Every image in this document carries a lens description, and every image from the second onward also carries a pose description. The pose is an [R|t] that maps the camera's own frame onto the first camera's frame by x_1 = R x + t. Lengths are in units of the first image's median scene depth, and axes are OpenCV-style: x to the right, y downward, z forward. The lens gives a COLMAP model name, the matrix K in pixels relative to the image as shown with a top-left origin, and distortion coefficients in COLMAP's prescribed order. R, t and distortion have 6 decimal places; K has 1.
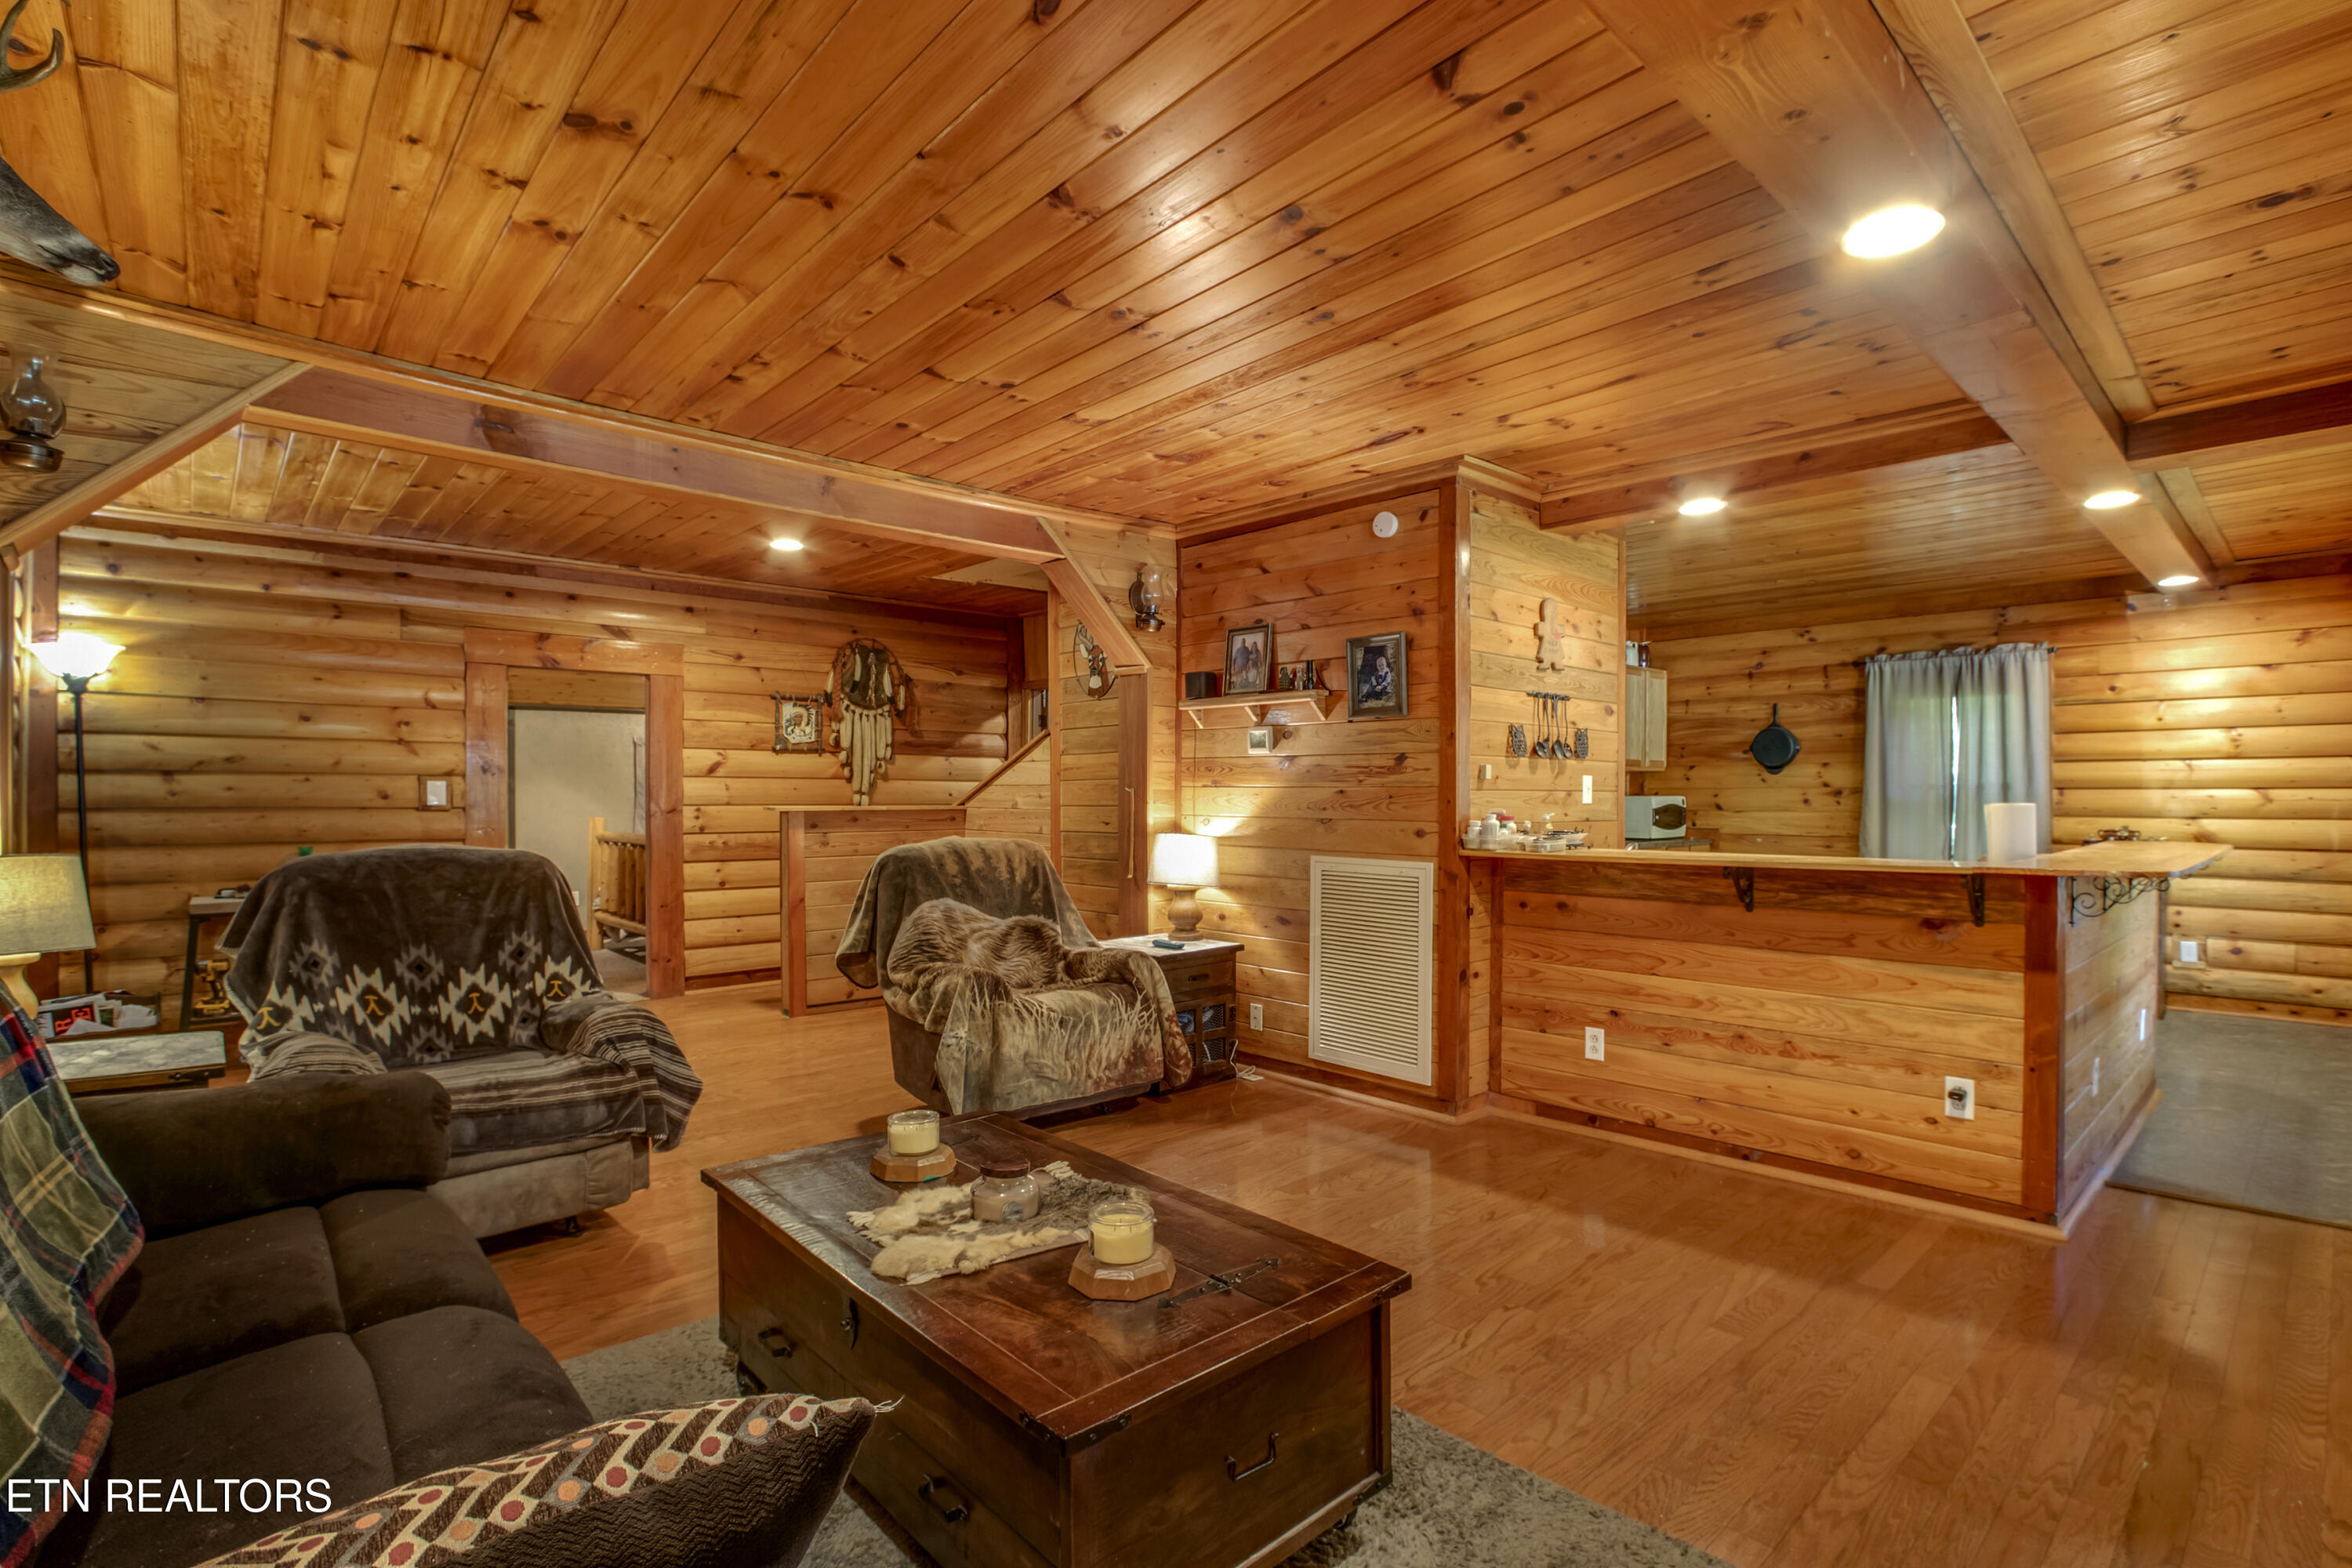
lens RADIAL K [[1104.4, 0, 1177.3], [0, 1104.4, 802.9], [0, 0, 1]] dist [-0.022630, 0.001739]
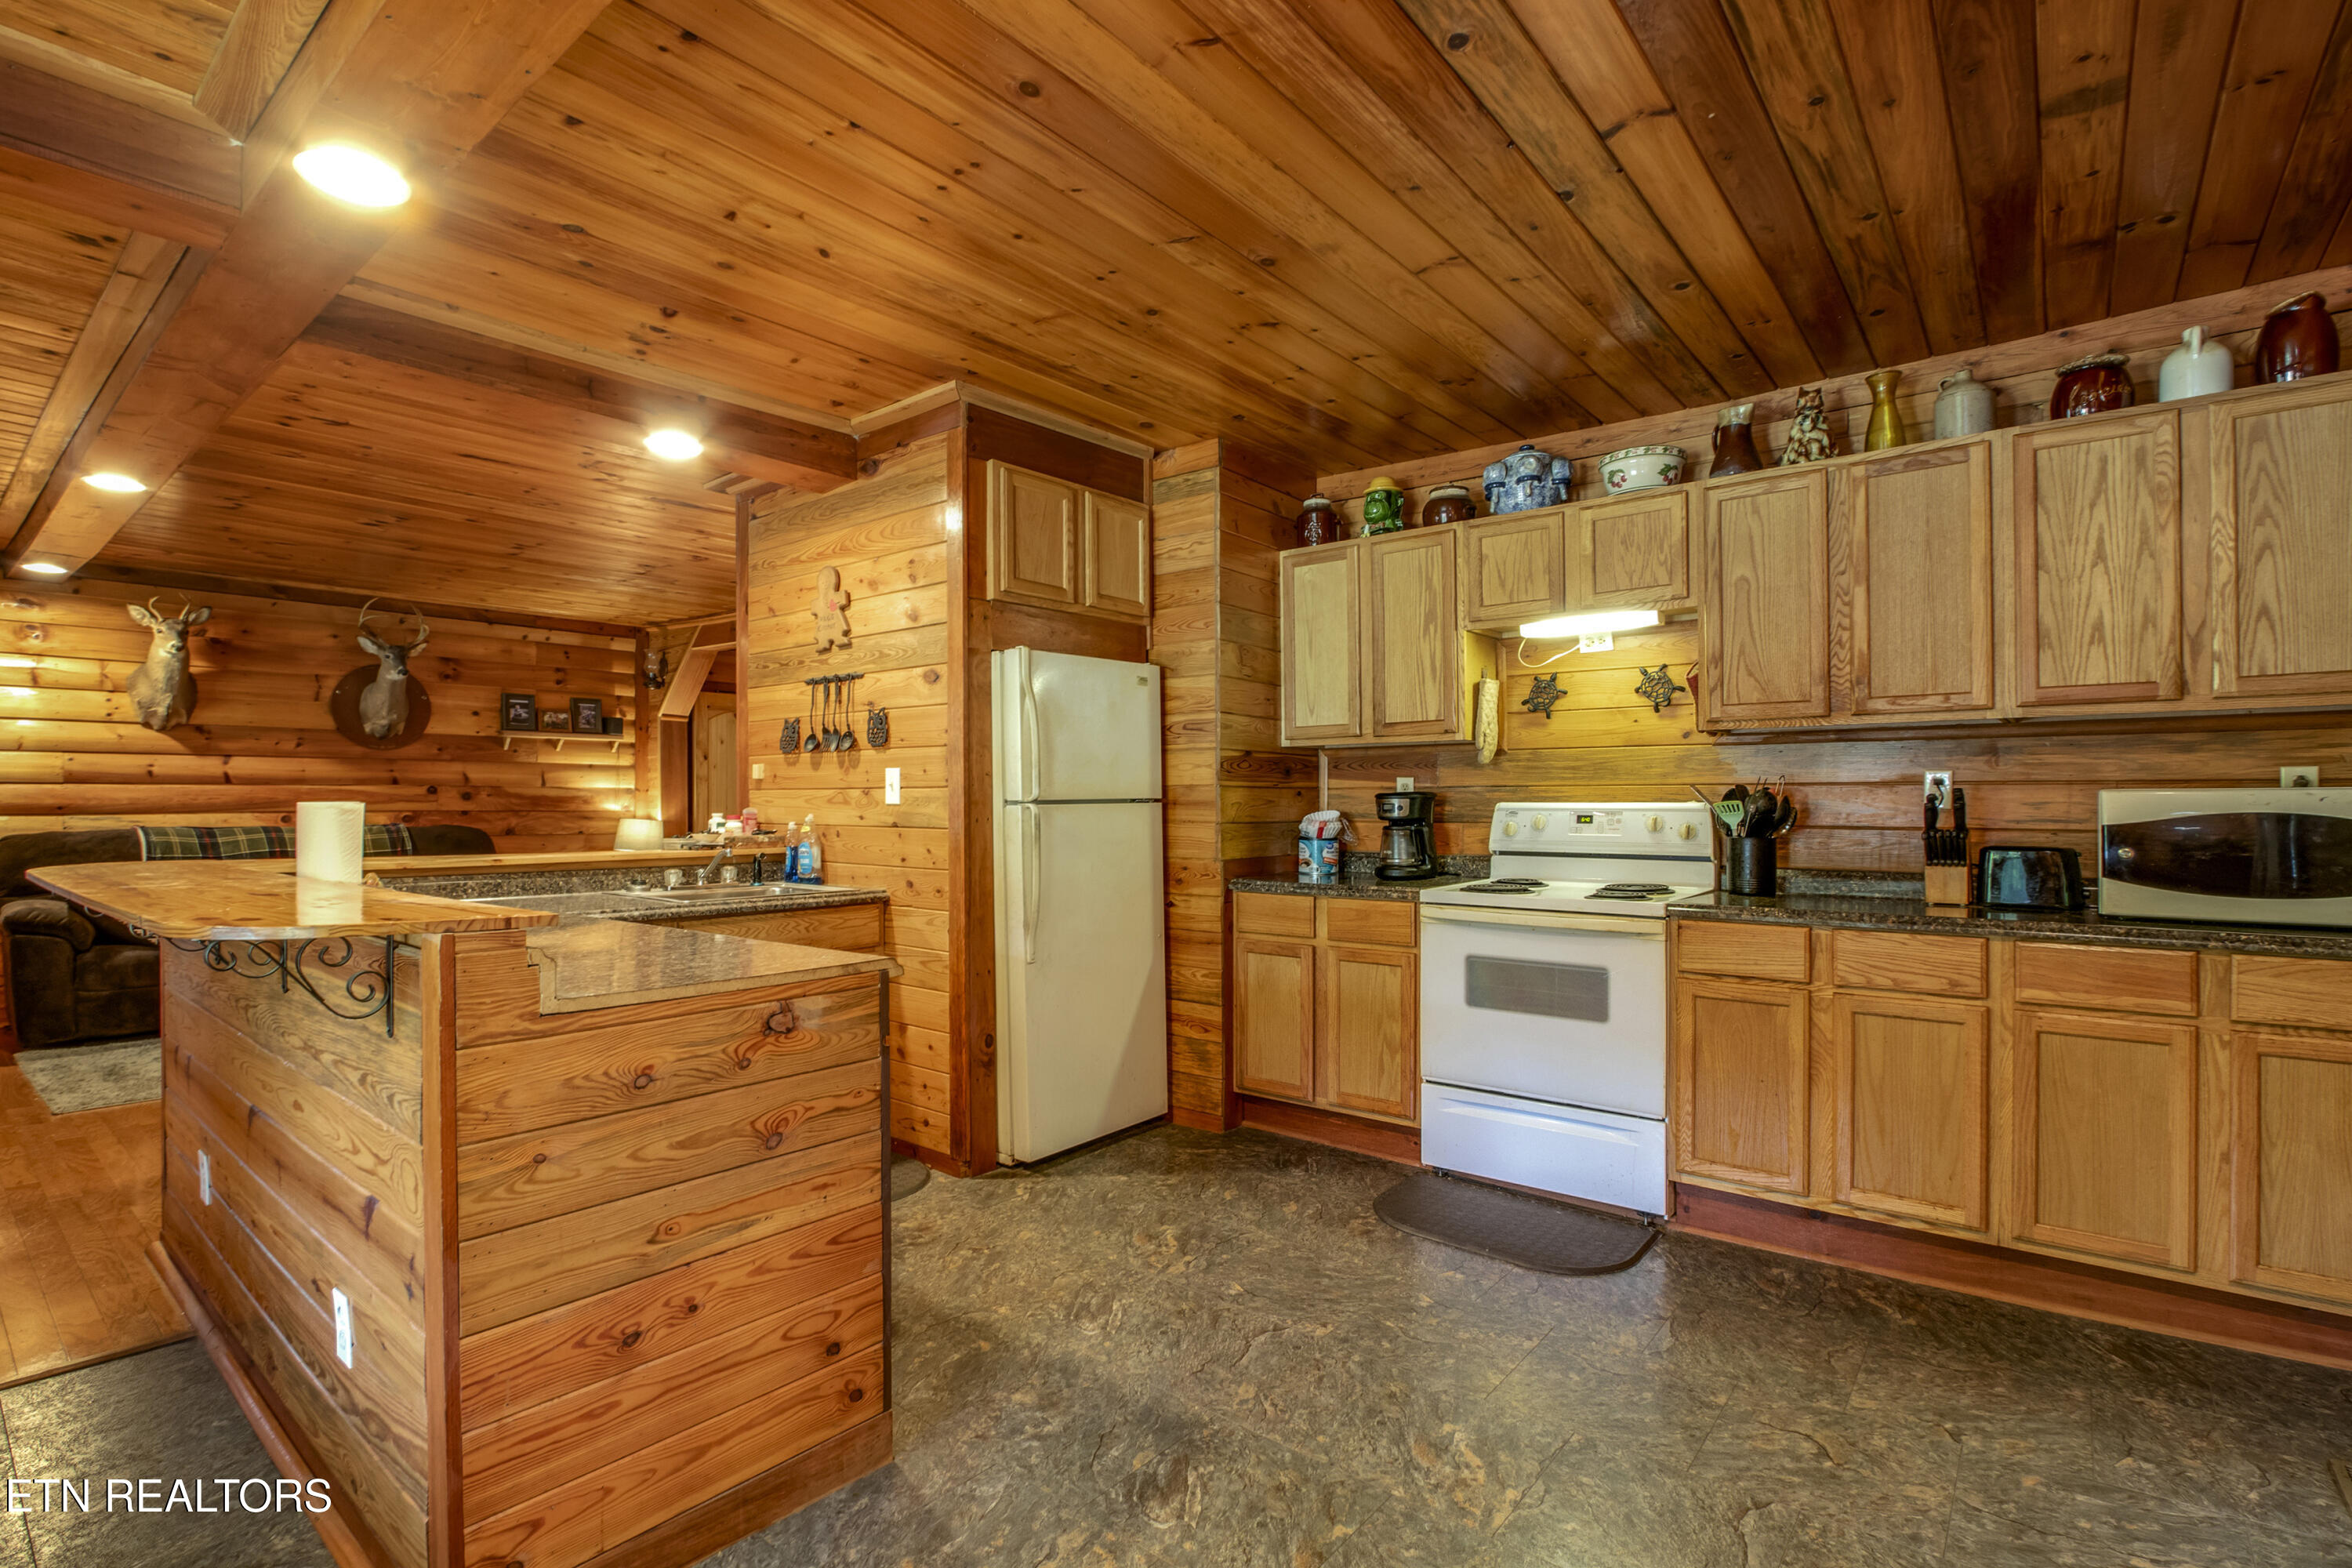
lens RADIAL K [[1104.4, 0, 1177.3], [0, 1104.4, 802.9], [0, 0, 1]] dist [-0.022630, 0.001739]
pose [[0.141870, -0.000247, -0.989885, 1.156956], [-0.004542, 0.999989, -0.000900, -0.000342], [0.989875, 0.004623, 0.141867, 1.076652]]
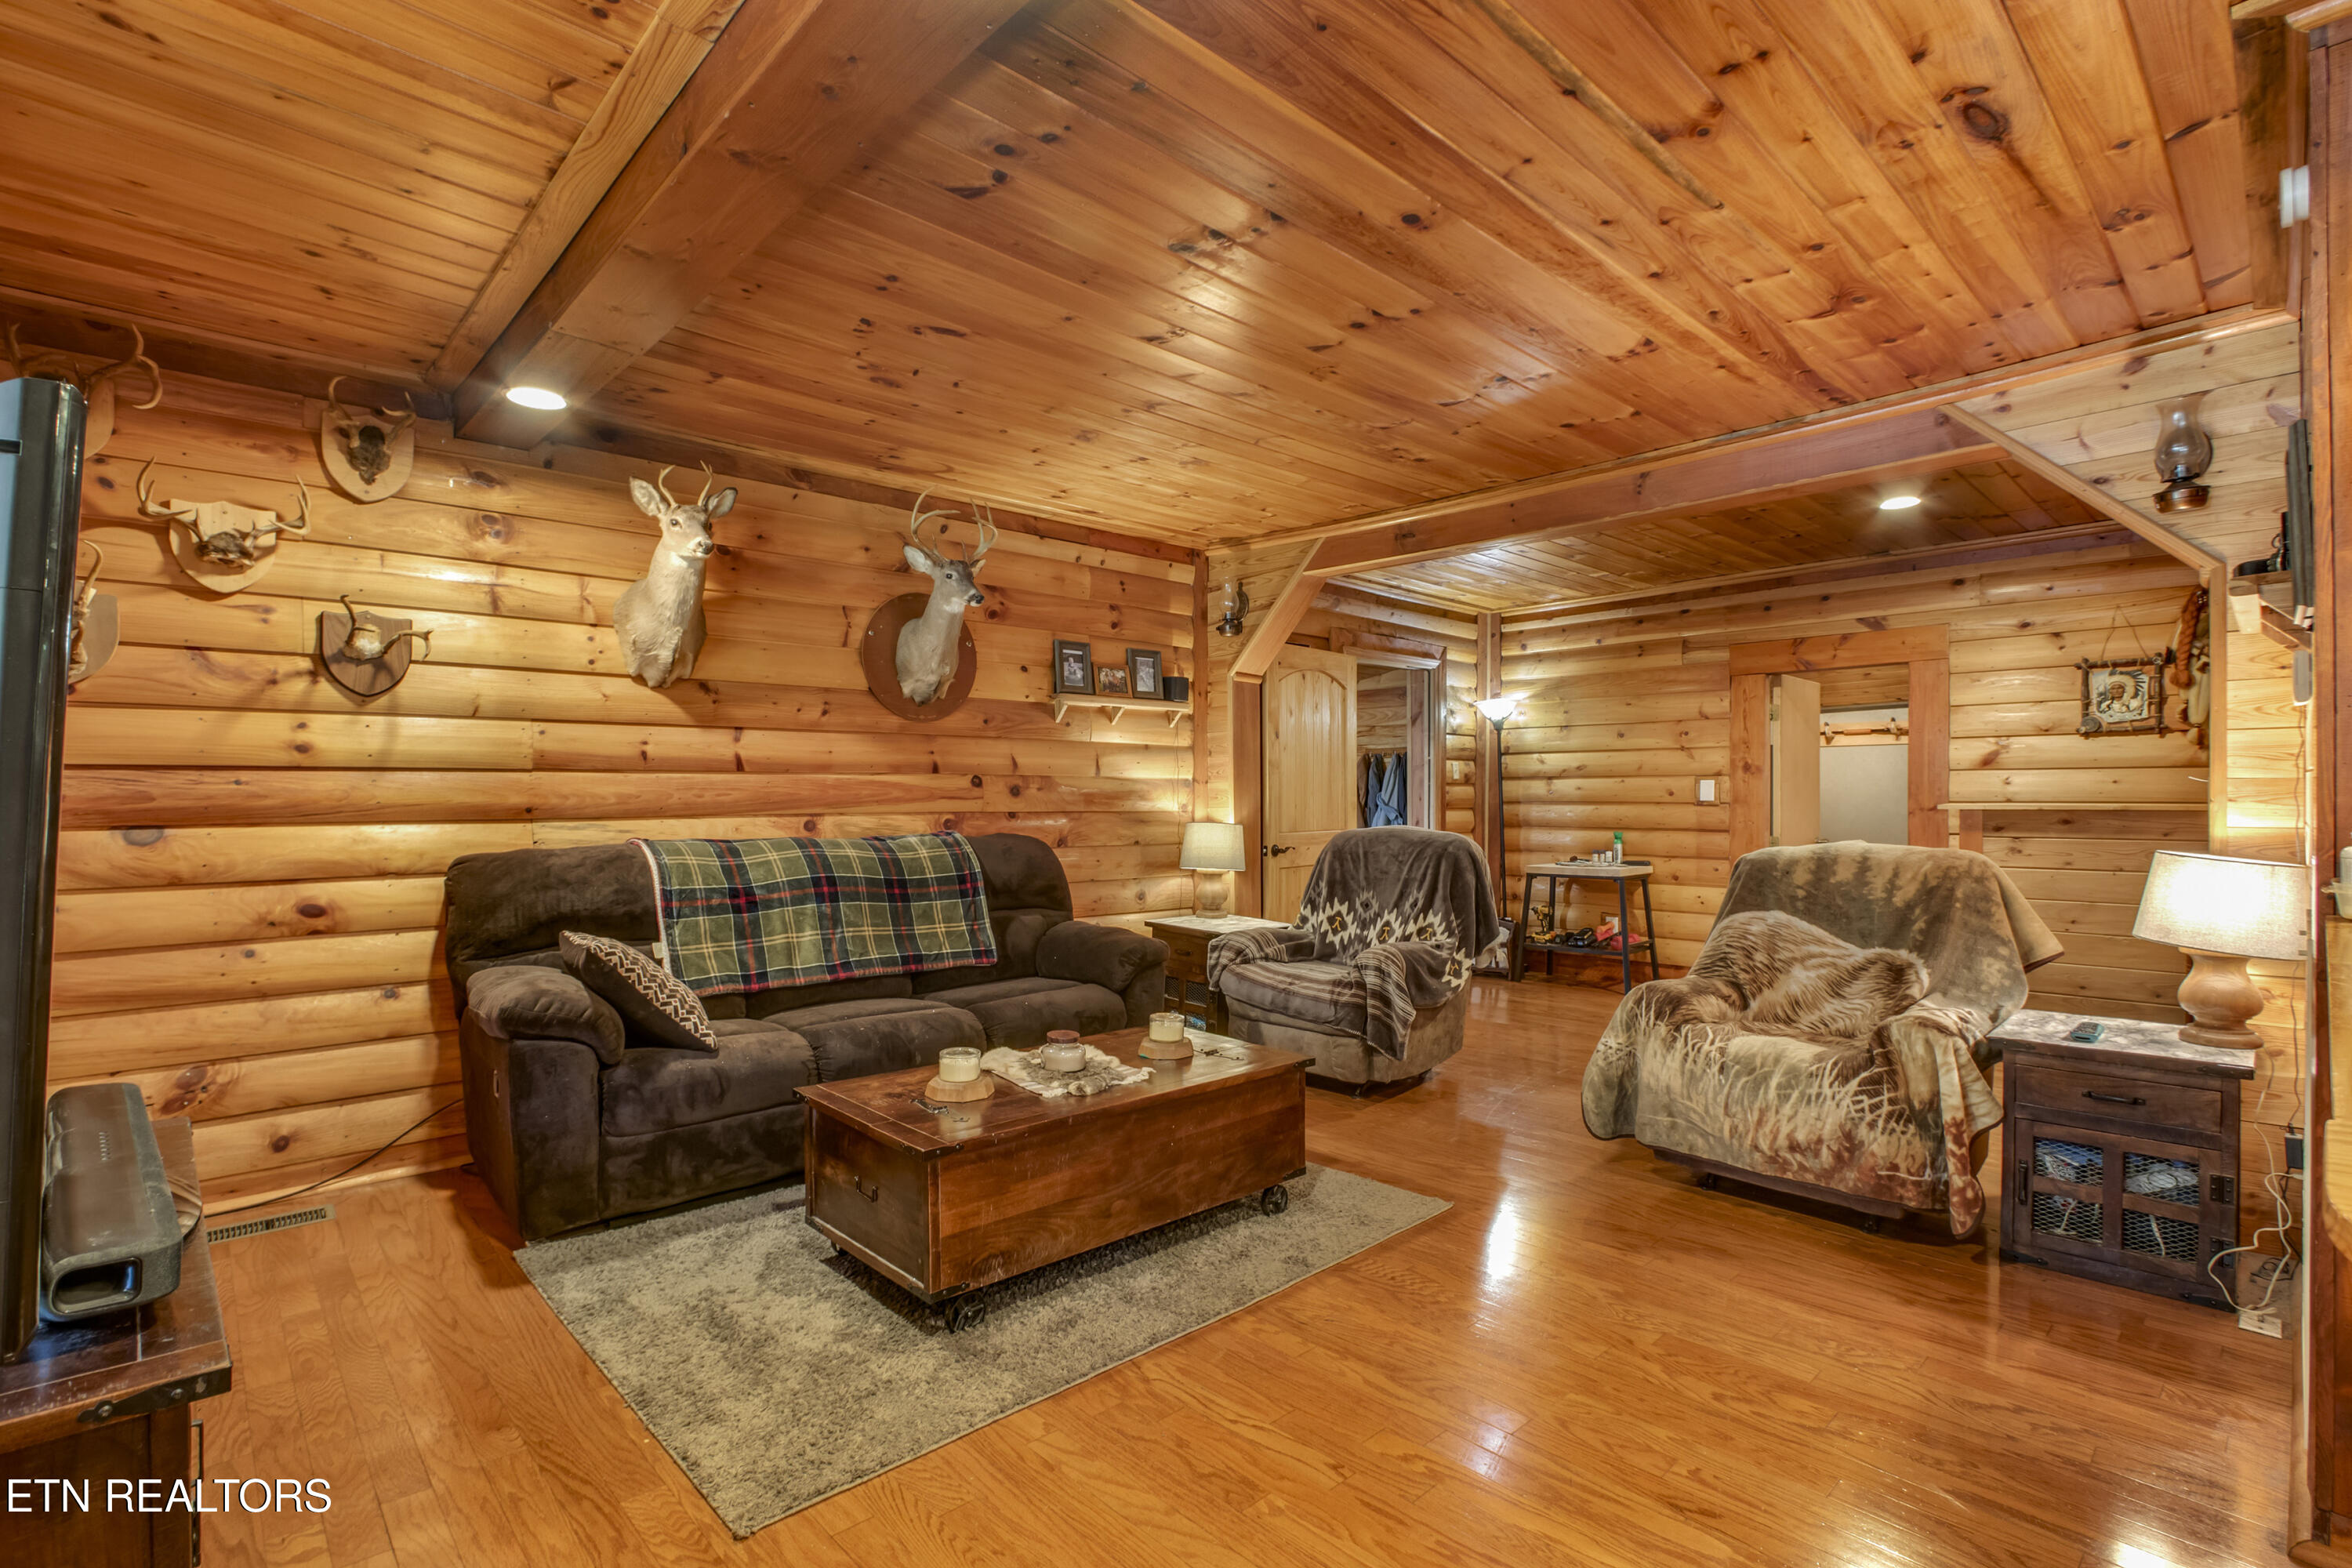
lens RADIAL K [[1104.4, 0, 1177.3], [0, 1104.4, 802.9], [0, 0, 1]] dist [-0.022630, 0.001739]
pose [[0.006458, 0.004308, -0.999970, 0.565420], [-0.002286, 0.999988, 0.004293, 0.000243], [0.999977, 0.002258, 0.006467, 0.473039]]
